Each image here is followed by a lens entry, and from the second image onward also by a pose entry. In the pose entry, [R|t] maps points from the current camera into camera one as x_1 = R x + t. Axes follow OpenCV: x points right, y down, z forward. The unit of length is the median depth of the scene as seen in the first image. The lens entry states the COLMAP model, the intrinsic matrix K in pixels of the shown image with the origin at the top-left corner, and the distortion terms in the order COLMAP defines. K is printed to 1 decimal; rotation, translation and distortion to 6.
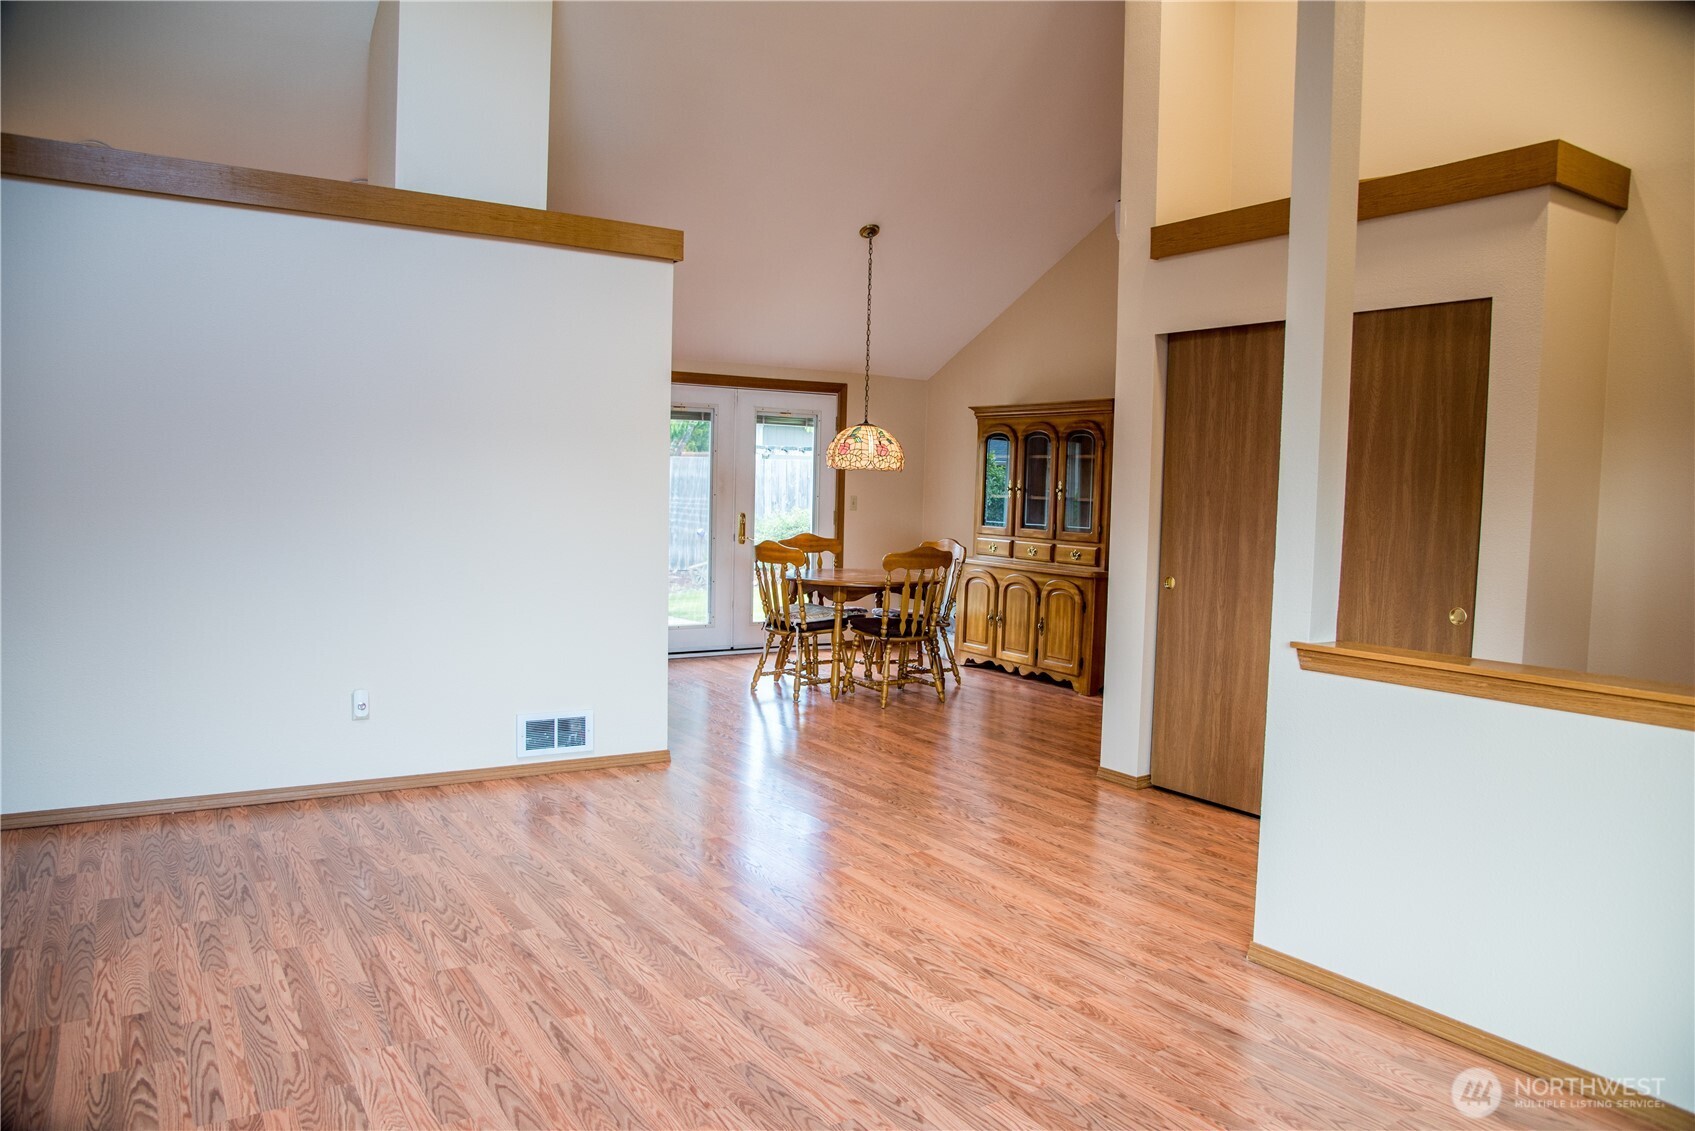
lens RADIAL K [[1179.1, 0, 842.6], [0, 1179.1, 571.4], [0, 0, 1]] dist [-0.105359, 0.064390]
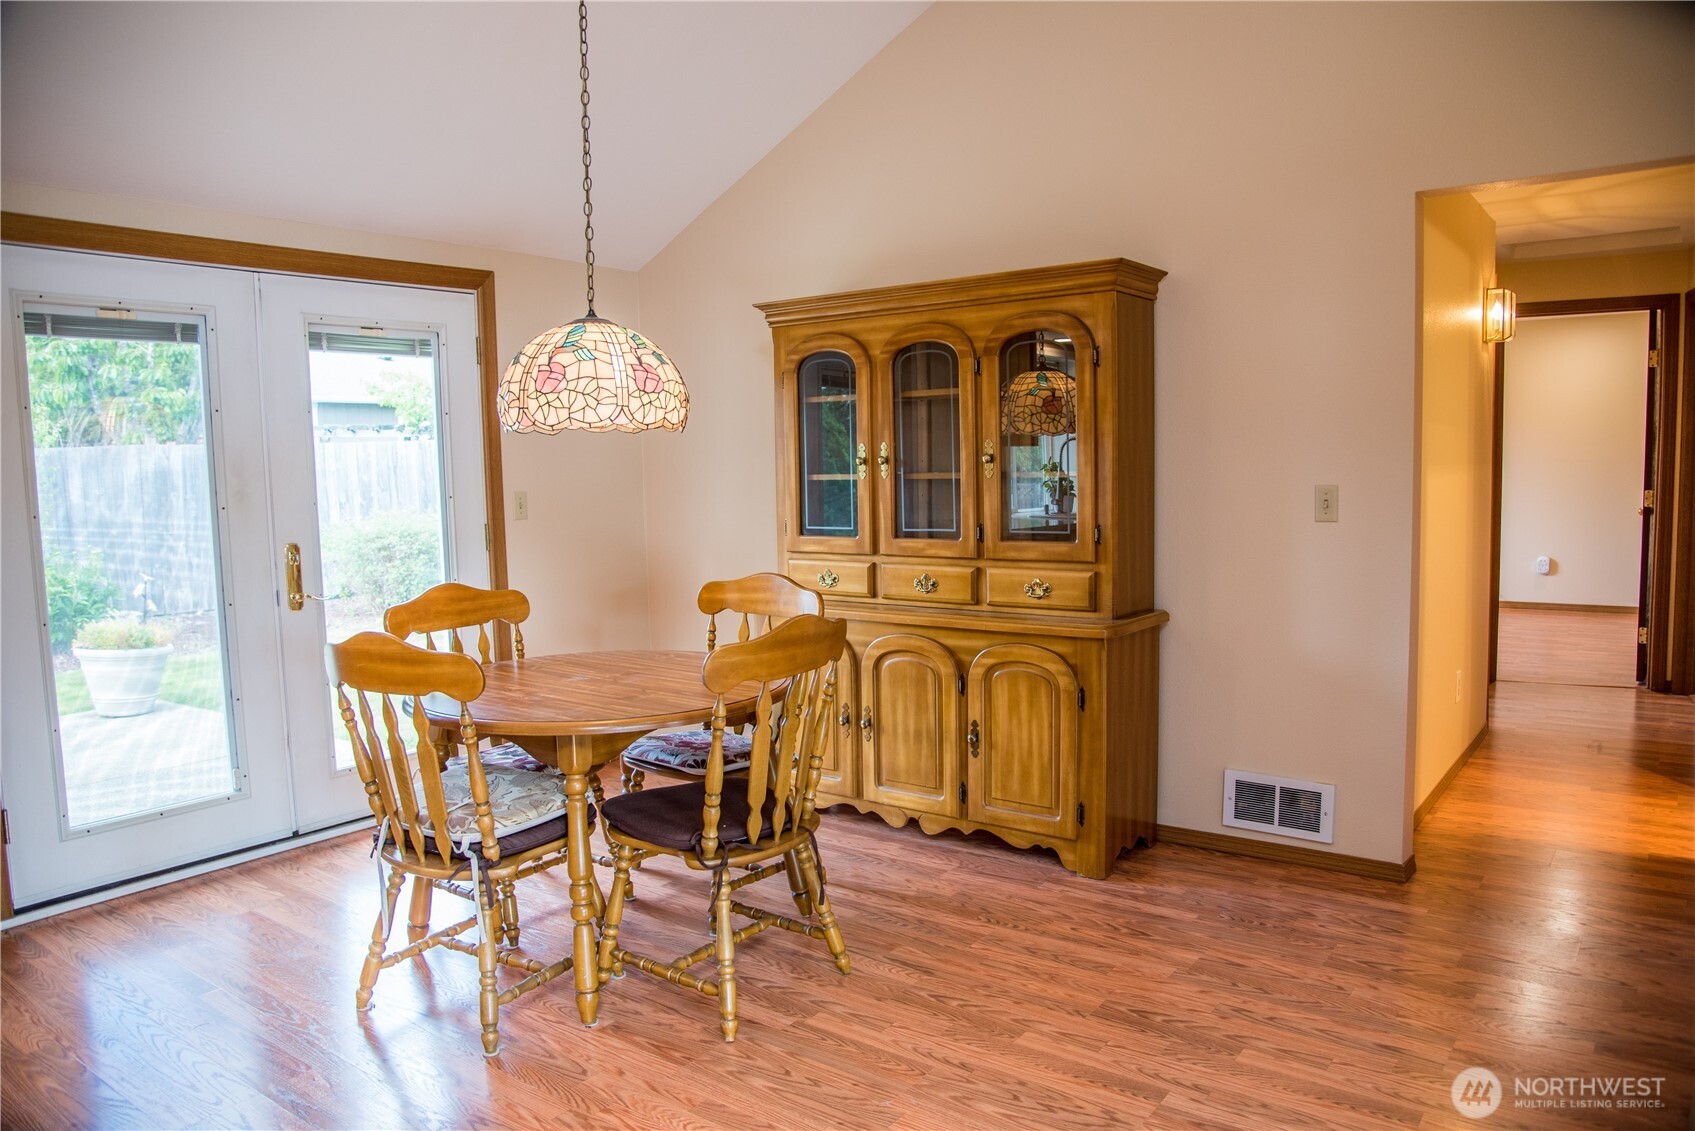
lens RADIAL K [[1179.1, 0, 842.6], [0, 1179.1, 571.4], [0, 0, 1]] dist [-0.105359, 0.064390]
pose [[0.935933, -0.079517, 0.343084, -0.043639], [0.072924, 0.996821, 0.032099, -0.041827], [-0.344546, -0.005024, 0.938756, 0.556809]]
